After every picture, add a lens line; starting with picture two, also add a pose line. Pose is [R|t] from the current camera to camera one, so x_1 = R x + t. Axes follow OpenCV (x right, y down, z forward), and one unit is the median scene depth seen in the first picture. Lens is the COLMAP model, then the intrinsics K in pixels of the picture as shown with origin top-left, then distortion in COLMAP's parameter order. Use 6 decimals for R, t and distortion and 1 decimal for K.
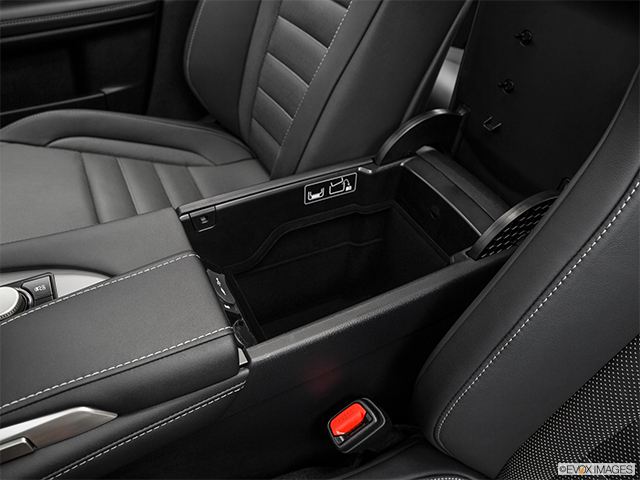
lens RADIAL K [[479.3, 0, 320.6], [0, 479.3, 241.3], [0, 0, 1]] dist [-0.129817, 0.060598]
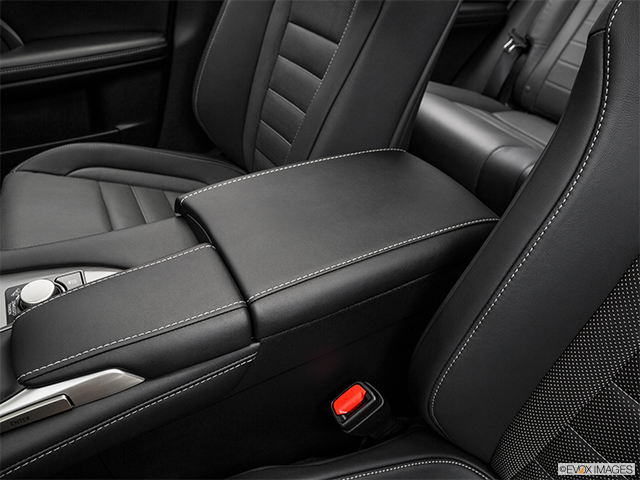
lens RADIAL K [[479.3, 0, 318.8], [0, 479.3, 245.9], [0, 0, 1]] dist [-0.129817, 0.060598]
pose [[0.999726, -0.023087, -0.003774, -0.000361], [0.022661, 0.995799, -0.088716, 0.109584], [0.005807, 0.088606, 0.996050, -0.114640]]
